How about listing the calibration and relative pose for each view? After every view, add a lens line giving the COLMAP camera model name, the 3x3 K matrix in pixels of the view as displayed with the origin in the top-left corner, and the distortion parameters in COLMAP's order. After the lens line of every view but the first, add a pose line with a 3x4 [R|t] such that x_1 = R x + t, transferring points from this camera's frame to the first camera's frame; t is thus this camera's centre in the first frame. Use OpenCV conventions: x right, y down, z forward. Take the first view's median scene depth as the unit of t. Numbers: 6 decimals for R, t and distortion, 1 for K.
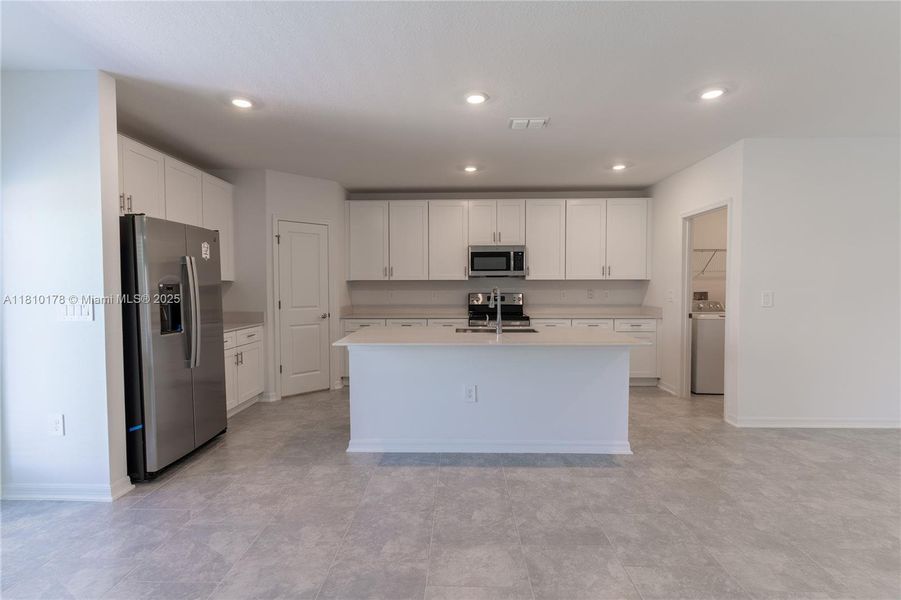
lens RADIAL K [[427.8, 0, 452.6], [0, 427.8, 301.0], [0, 0, 1]] dist [0.005561, -0.000134]
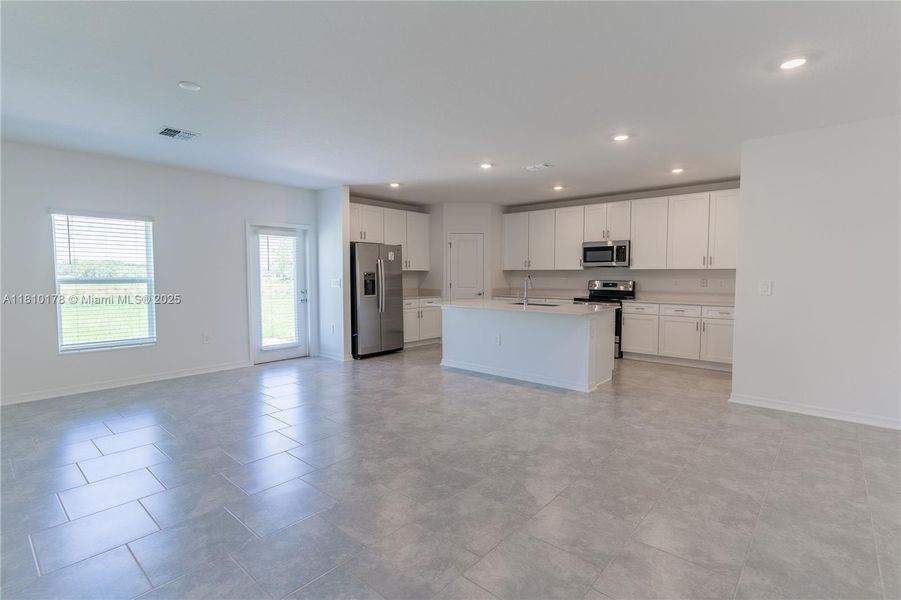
lens RADIAL K [[427.8, 0, 450.9], [0, 427.8, 299.8], [0, 0, 1]] dist [0.005561, -0.000134]
pose [[0.771169, 0.042207, -0.635229, 0.637704], [-0.026988, 0.999070, 0.033620, 0.008692], [0.636058, -0.008783, 0.771591, -0.256534]]
